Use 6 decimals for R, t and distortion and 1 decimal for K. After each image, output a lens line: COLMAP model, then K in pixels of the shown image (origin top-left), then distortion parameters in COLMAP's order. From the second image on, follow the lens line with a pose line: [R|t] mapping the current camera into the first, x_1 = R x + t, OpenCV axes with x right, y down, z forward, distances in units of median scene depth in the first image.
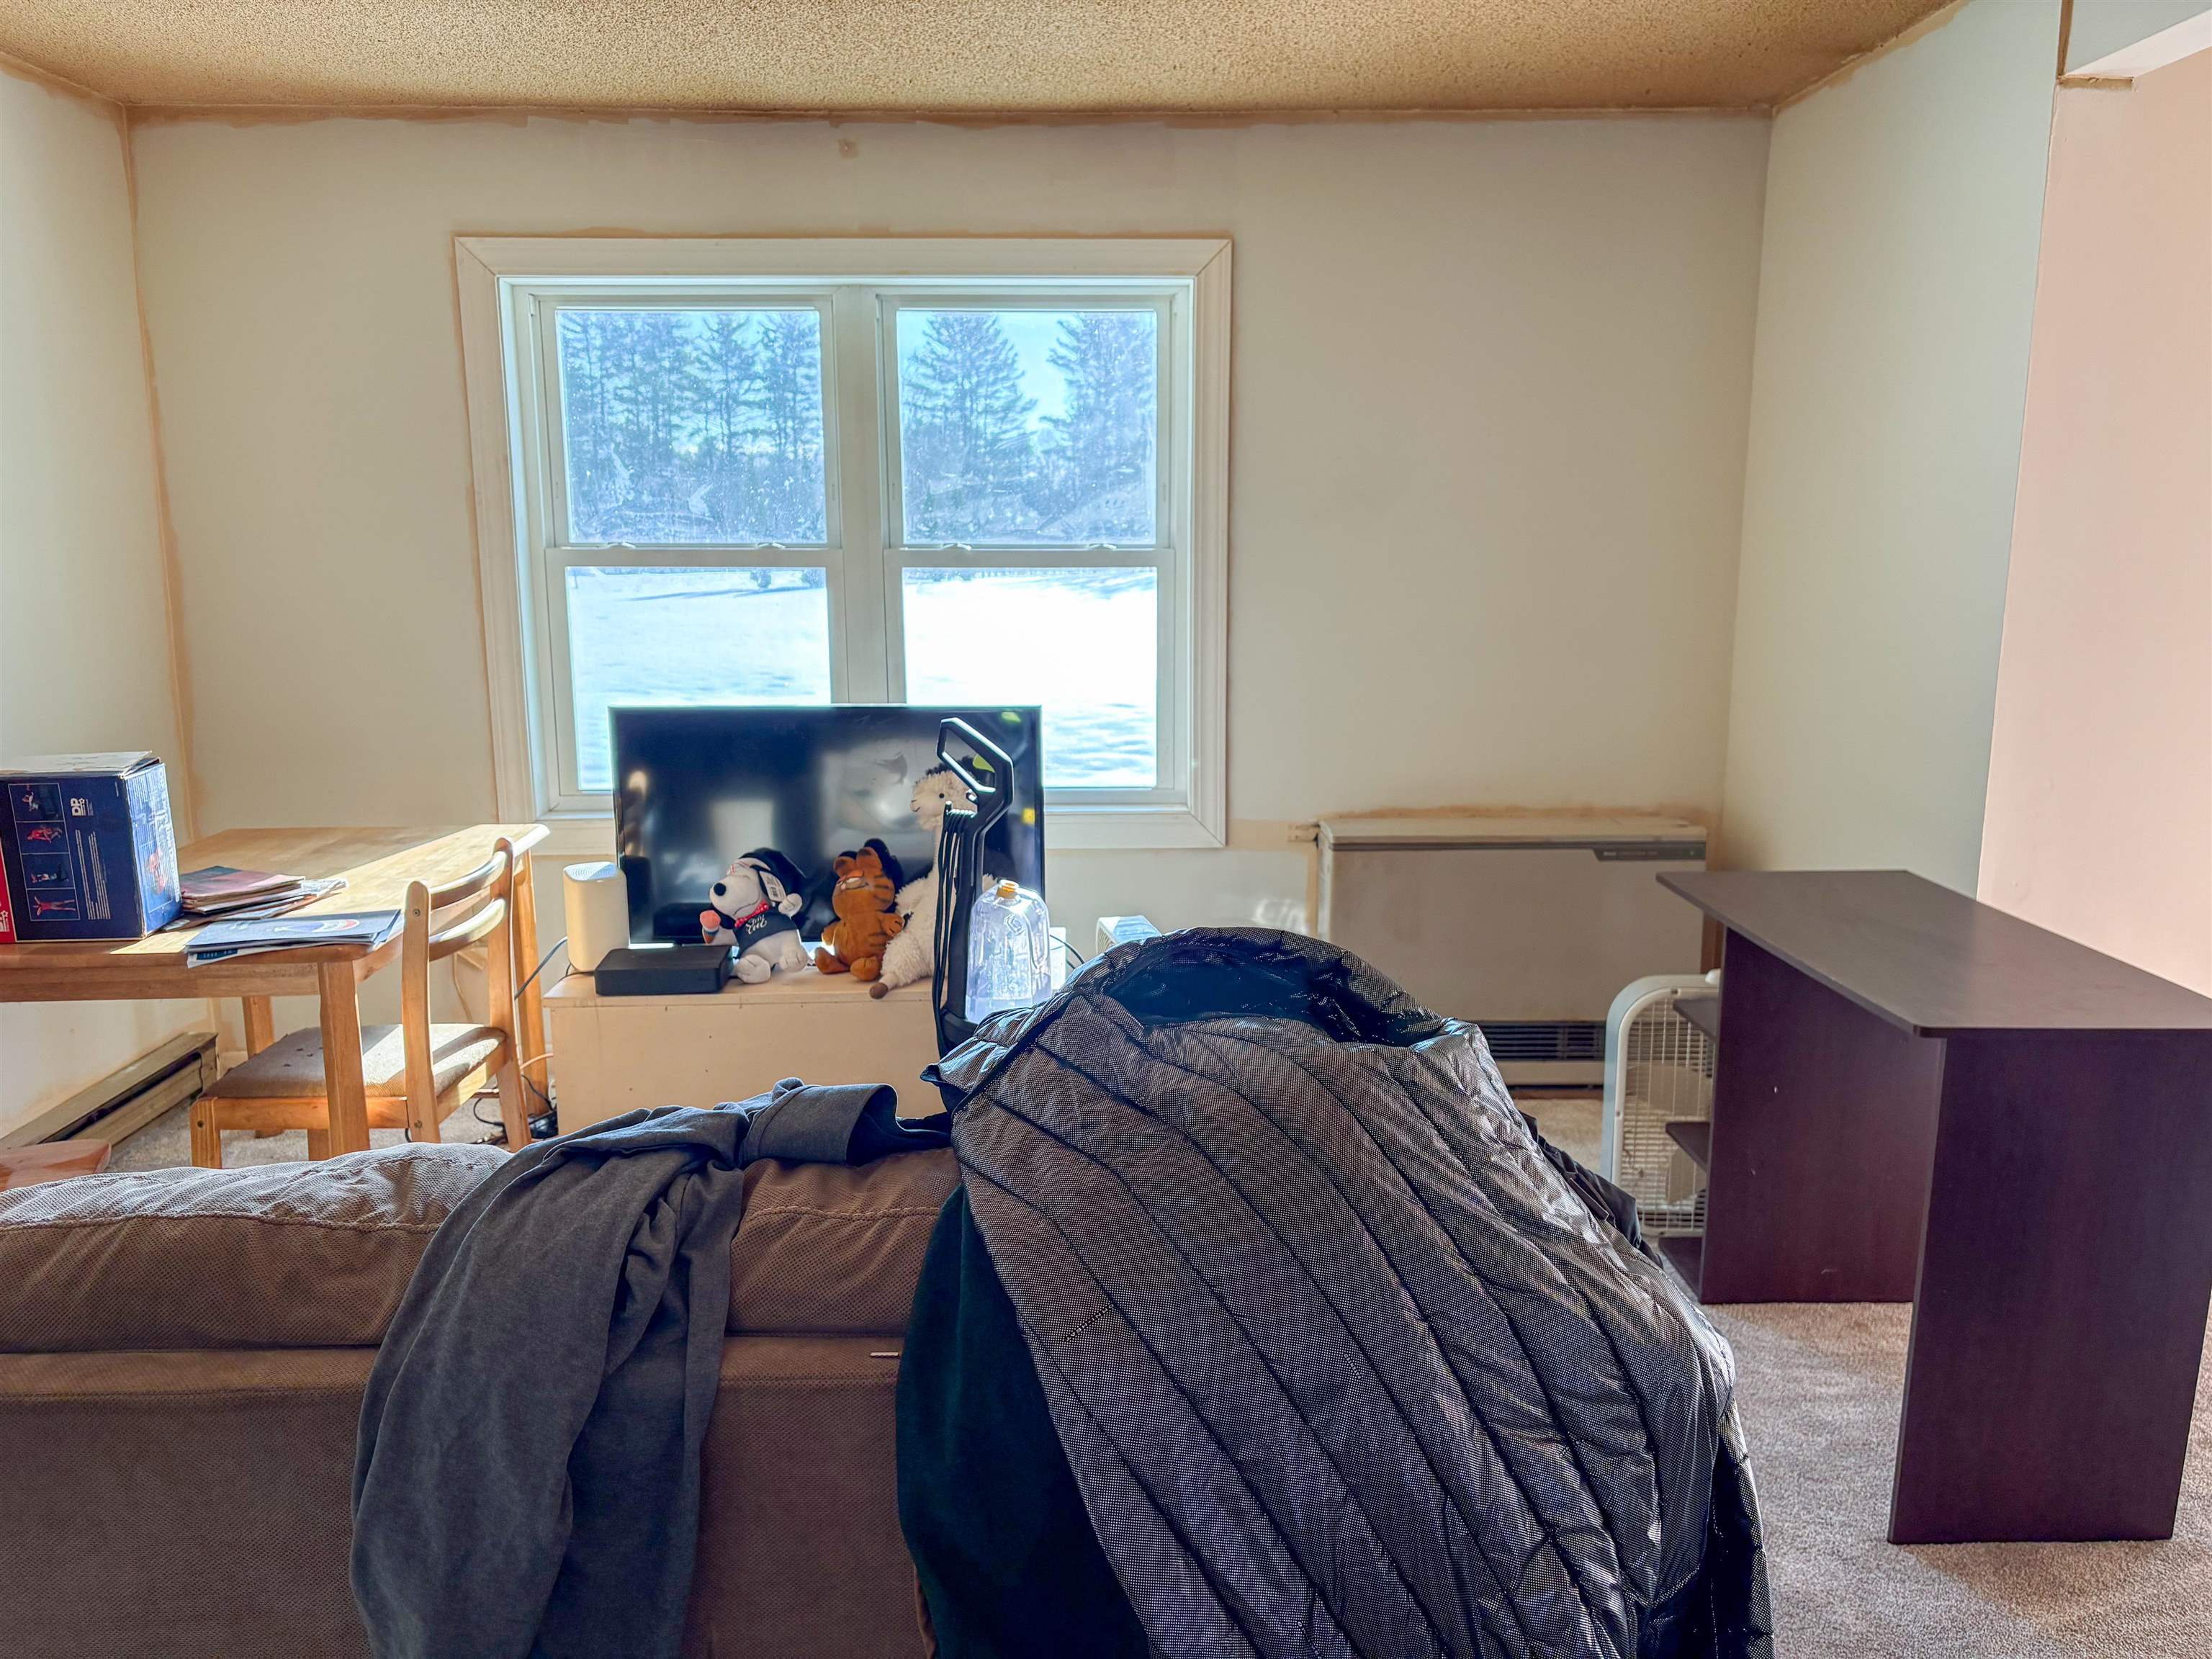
lens RADIAL K [[1648.5, 0, 1106.0], [0, 1648.5, 829.5], [0, 0, 1]] dist [0.076119, -0.103394]
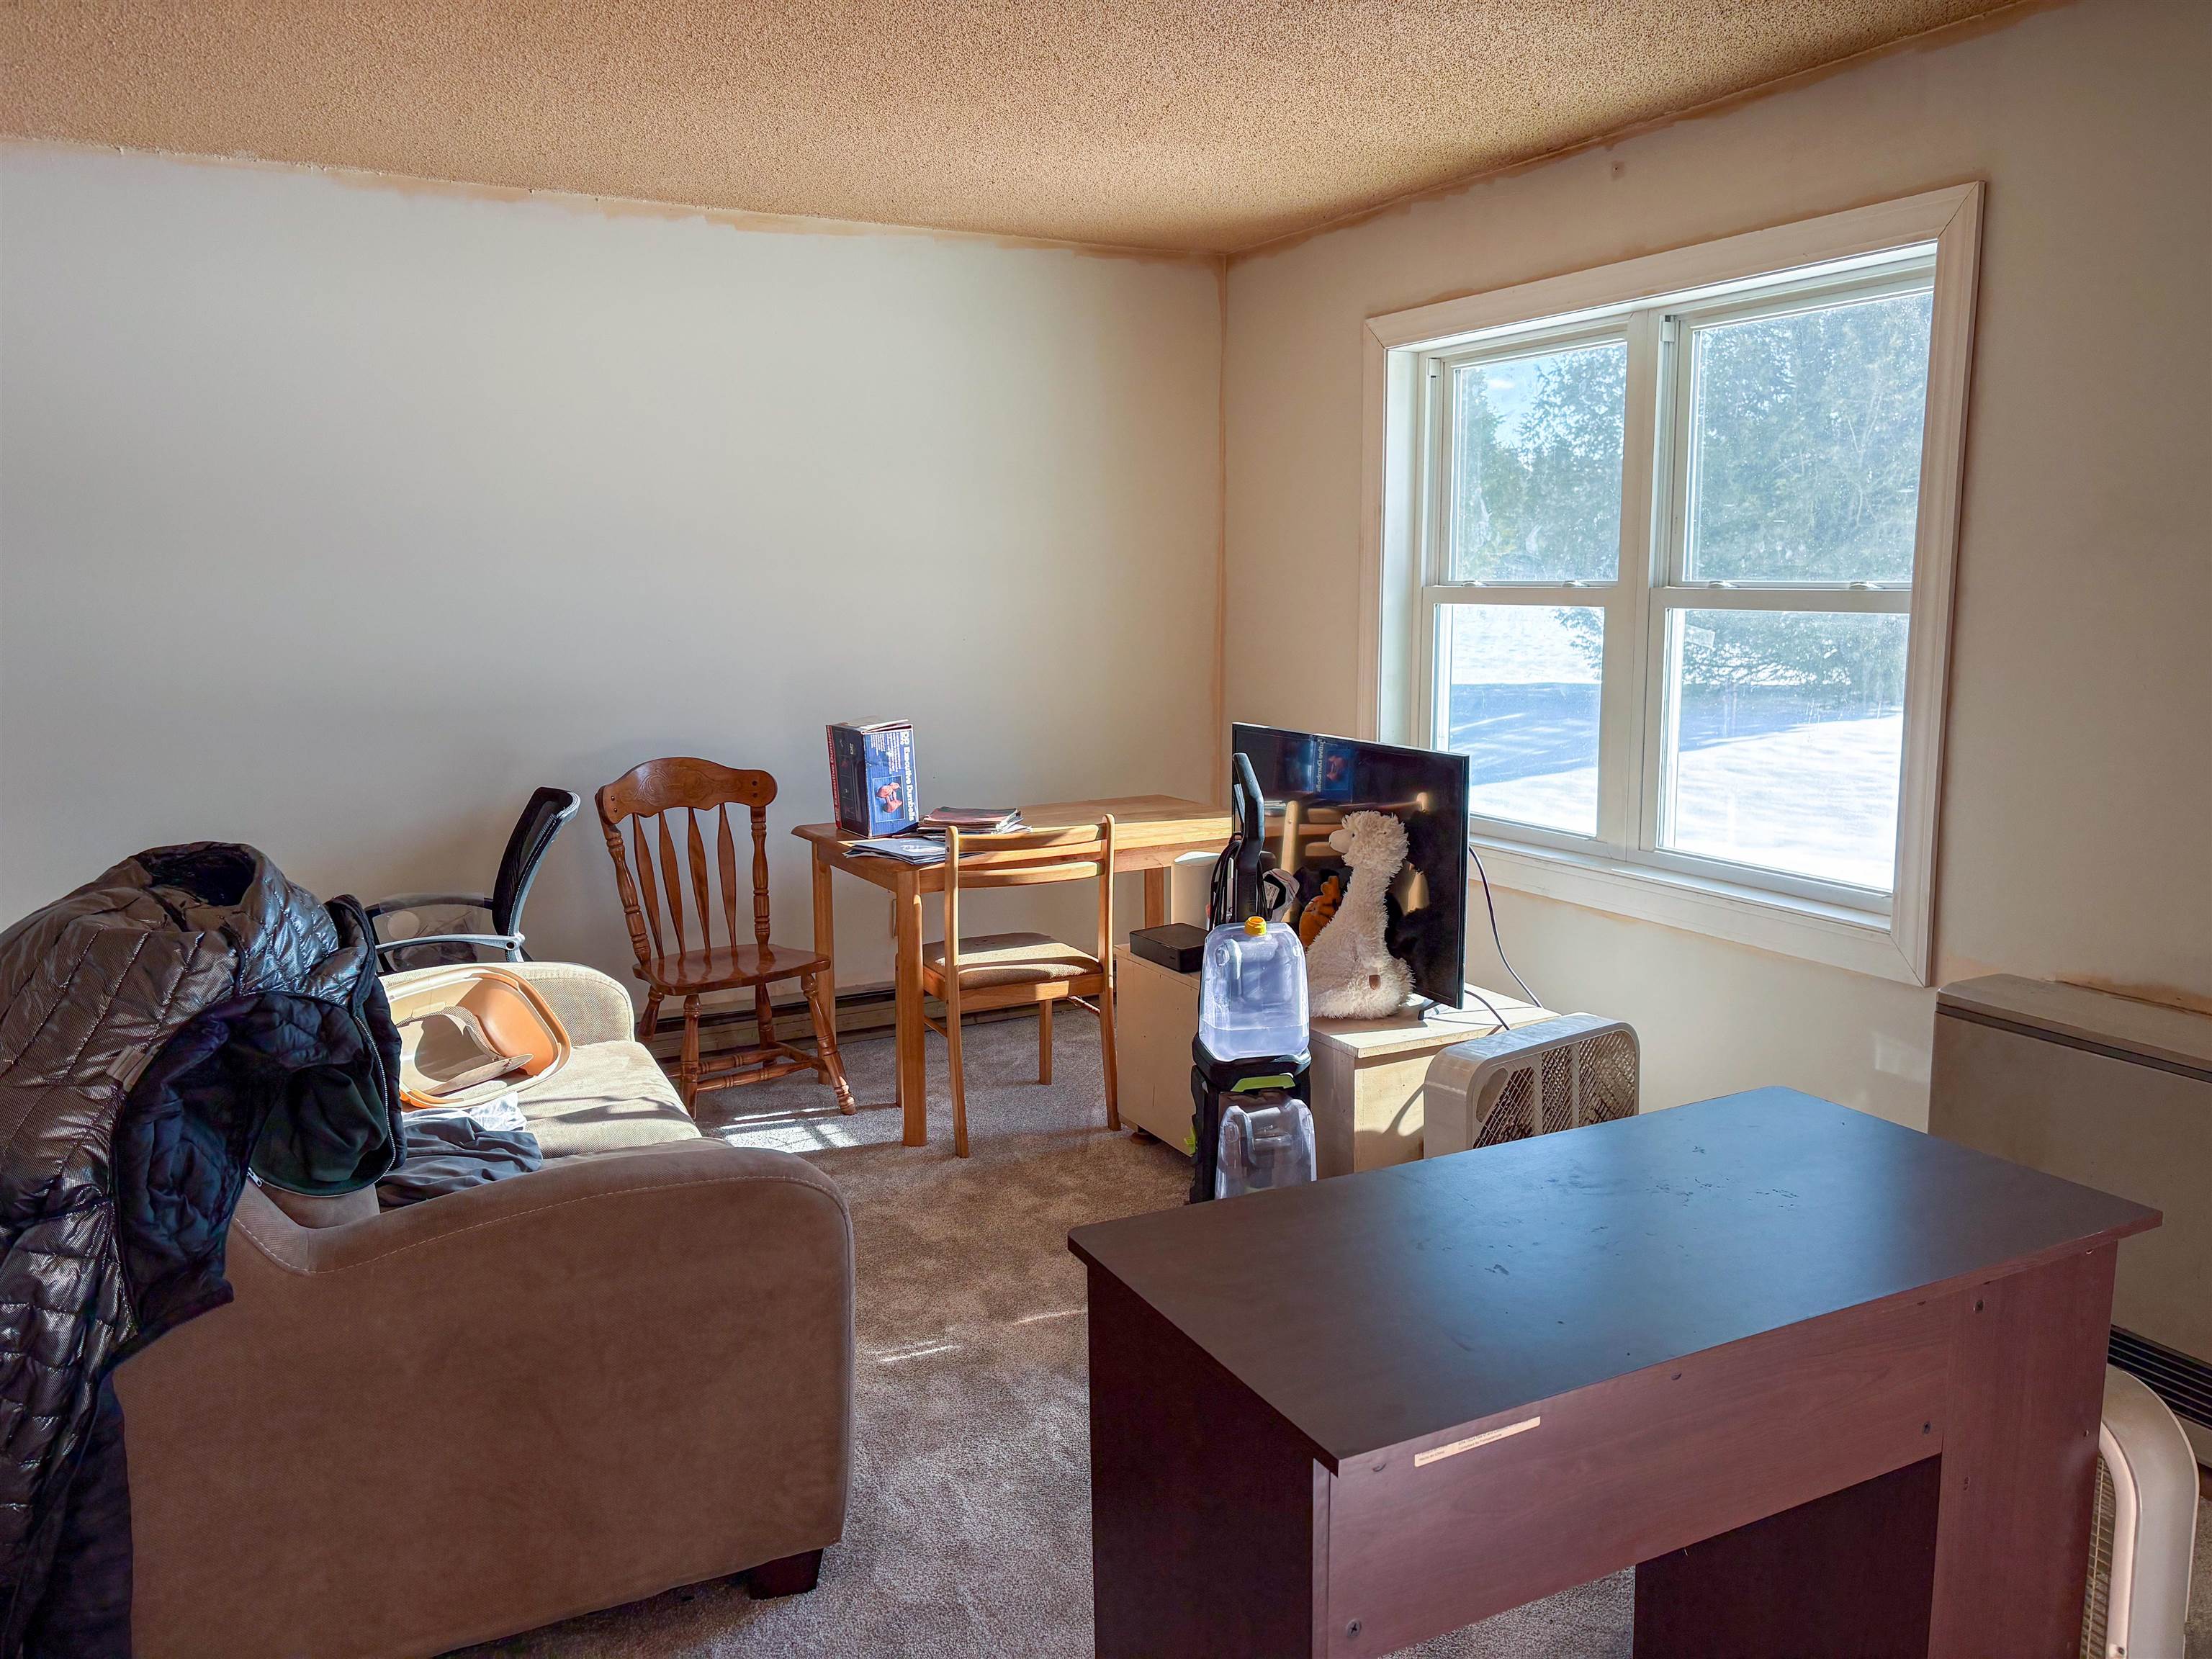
lens RADIAL K [[1647.6, 0, 1105.7], [0, 1647.6, 821.9], [0, 0, 1]] dist [0.073026, -0.096480]
pose [[0.456562, 0.135047, -0.879382, 0.556393], [-0.162559, 0.984436, 0.066782, -0.053427], [0.874715, 0.112461, 0.471410, 0.312370]]
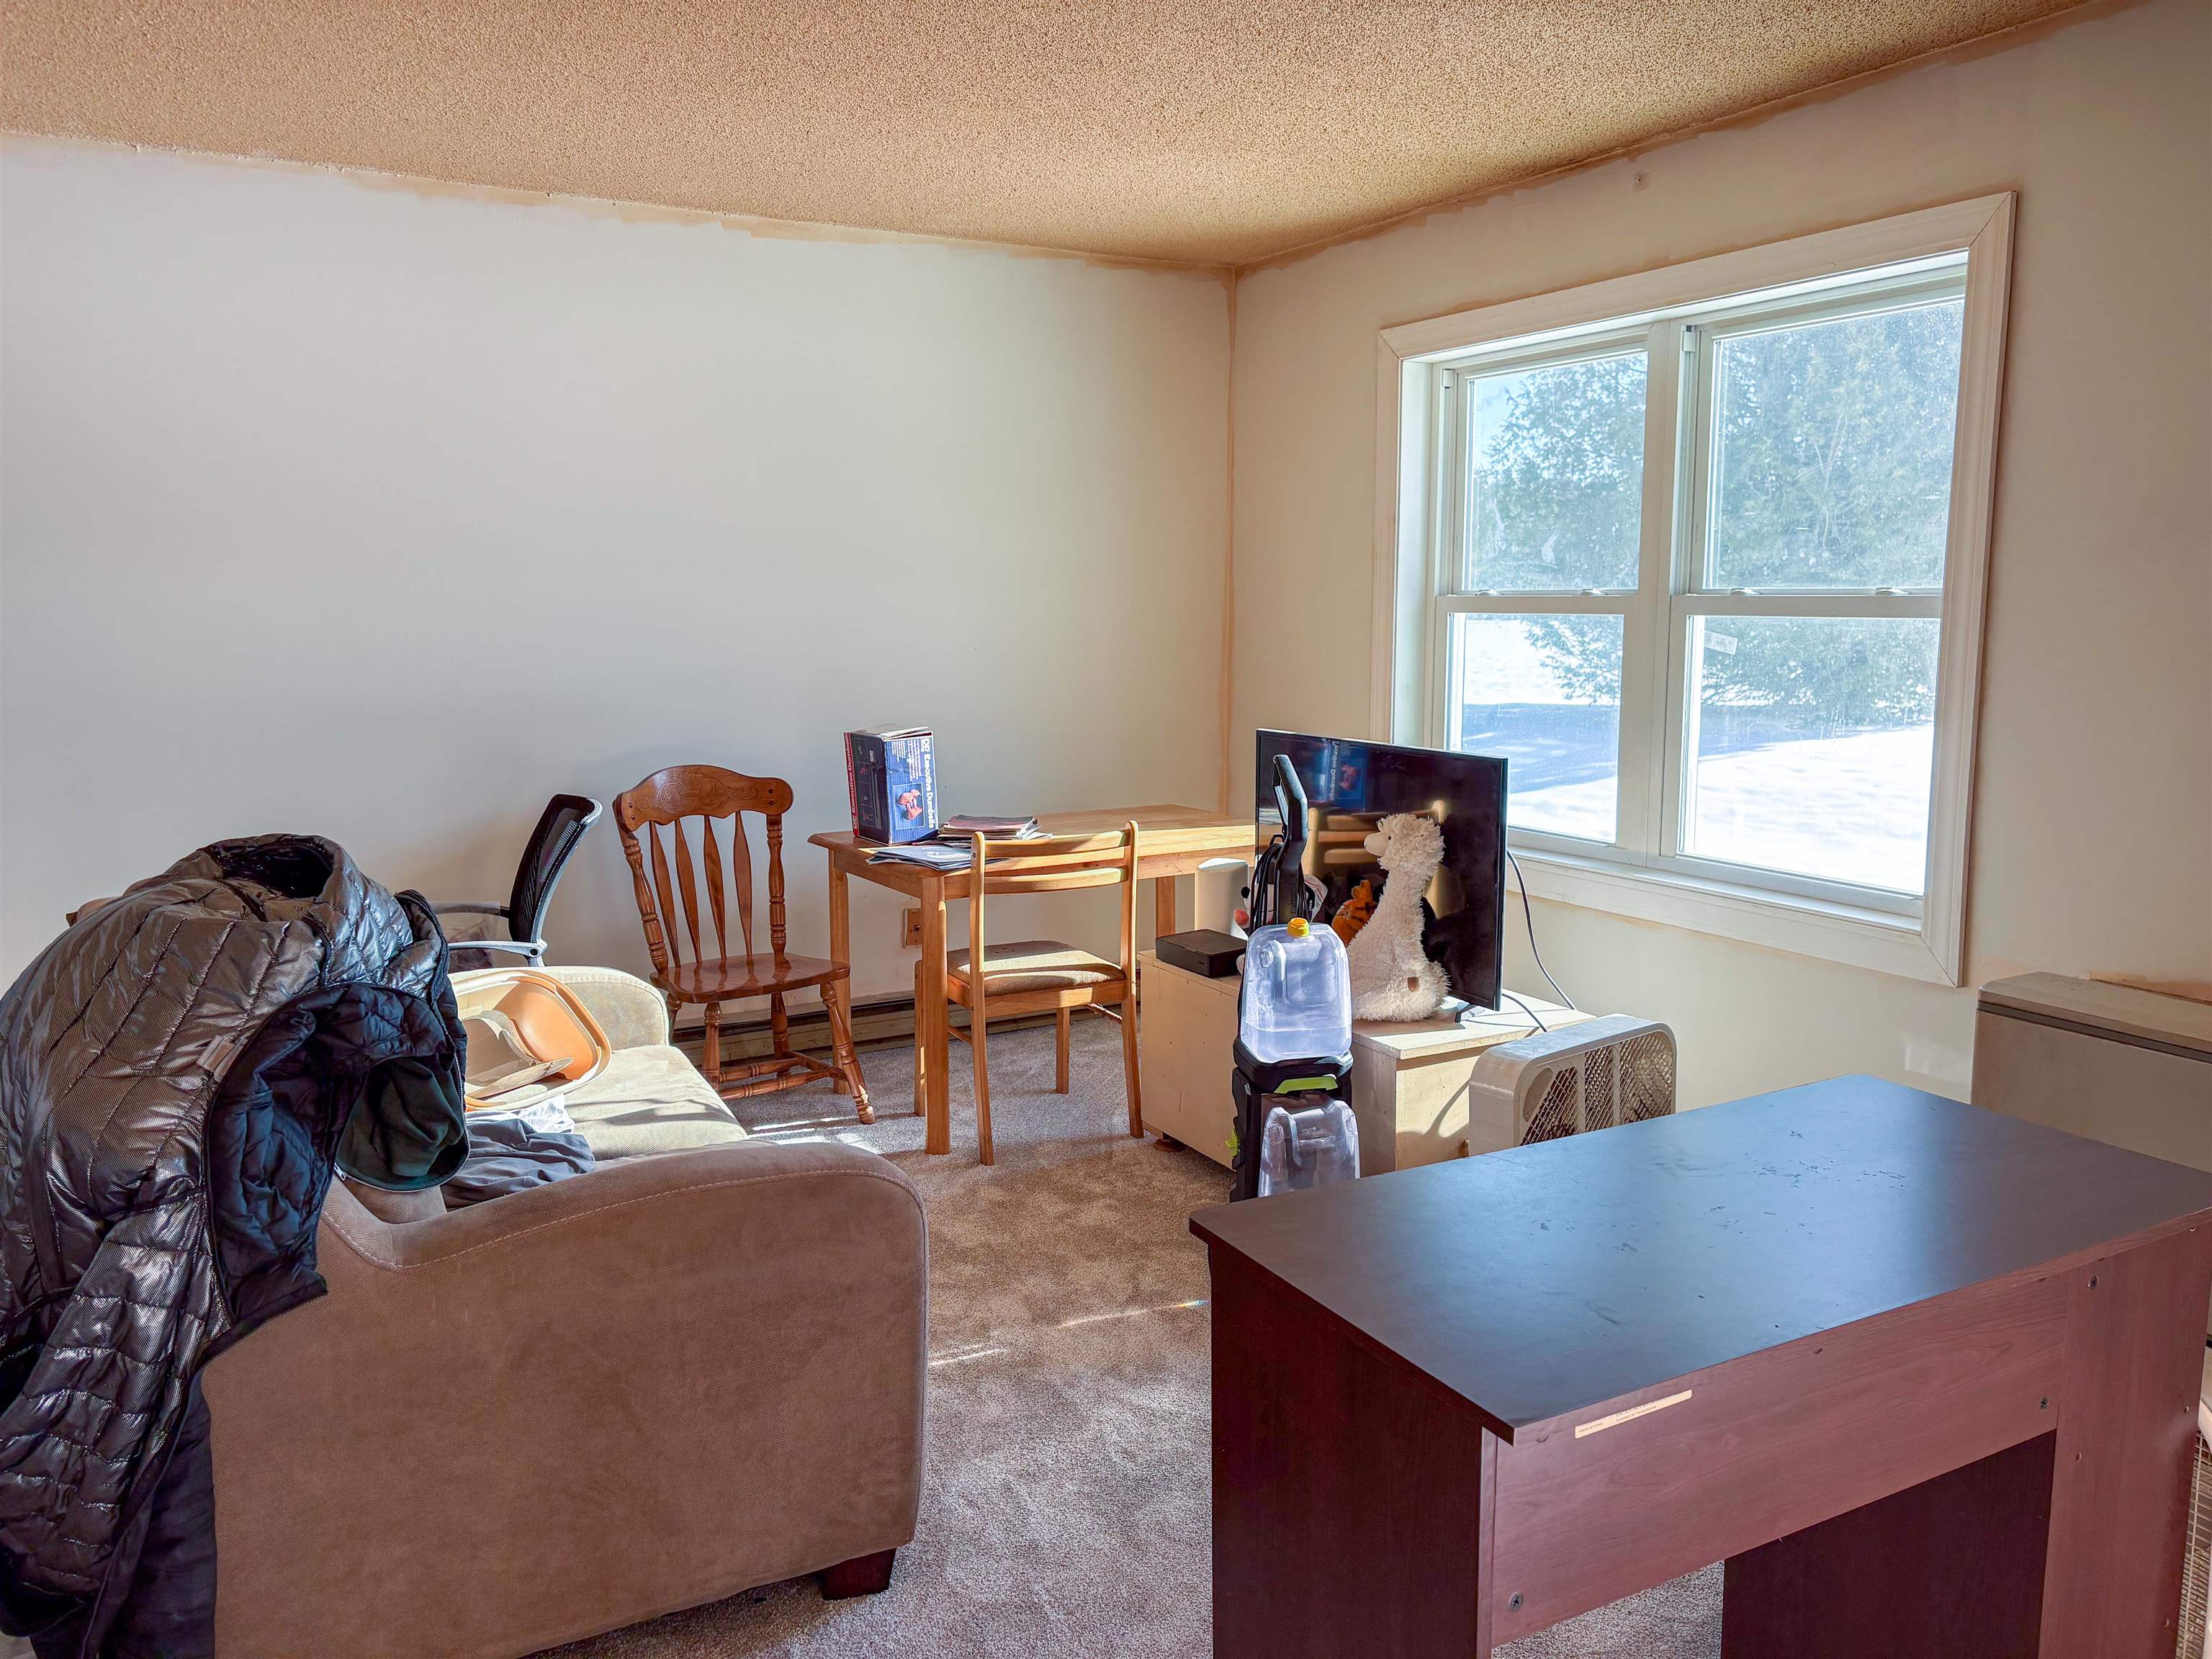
lens RADIAL K [[1648.5, 0, 1106.0], [0, 1648.5, 829.5], [0, 0, 1]] dist [0.076119, -0.103394]
pose [[0.477710, 0.126753, -0.869325, 0.540351], [-0.163355, 0.985096, 0.053867, -0.038335], [0.863196, 0.116276, 0.491296, 0.282052]]
